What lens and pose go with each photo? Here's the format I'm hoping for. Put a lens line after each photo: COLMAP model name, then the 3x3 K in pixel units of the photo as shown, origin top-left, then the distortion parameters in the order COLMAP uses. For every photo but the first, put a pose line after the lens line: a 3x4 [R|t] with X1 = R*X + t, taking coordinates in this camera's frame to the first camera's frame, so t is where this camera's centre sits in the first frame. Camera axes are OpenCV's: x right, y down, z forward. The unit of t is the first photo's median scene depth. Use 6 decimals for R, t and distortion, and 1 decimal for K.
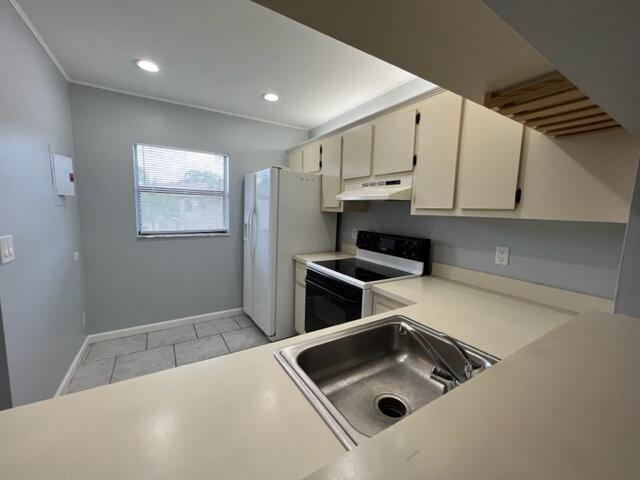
lens RADIAL K [[257.5, 0, 317.2], [0, 257.5, 237.8], [0, 0, 1]] dist [-0.001489, -0.000154]
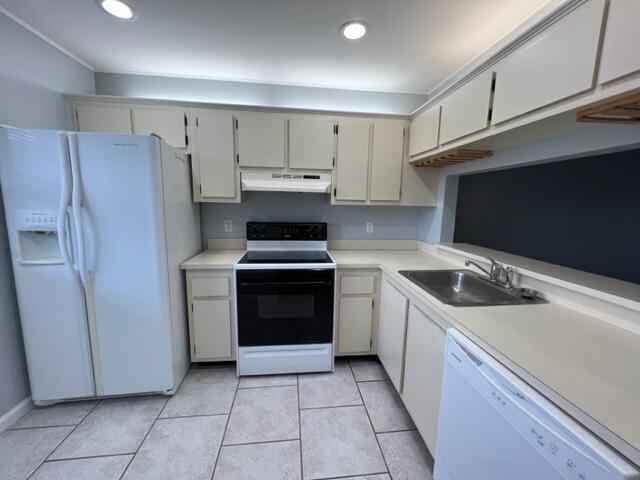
lens RADIAL K [[257.5, 0, 319.7], [0, 257.5, 239.3], [0, 0, 1]] dist [-0.001489, -0.000154]
pose [[0.427305, -0.153527, 0.890977, -0.728330], [0.091734, 0.987753, 0.126208, -0.075812], [-0.899442, 0.027804, 0.436156, 0.438373]]
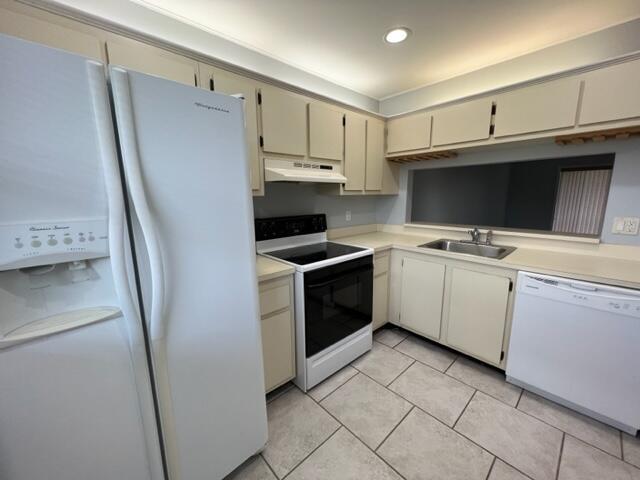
lens RADIAL K [[257.4, 0, 321.0], [0, 257.4, 239.5], [0, 0, 1]] dist [0.002208, 0.000132]
pose [[-0.194304, -0.197087, 0.960938, -0.811658], [0.108543, 0.969273, 0.220744, -0.150291], [-0.974918, 0.147195, -0.166941, 1.186100]]
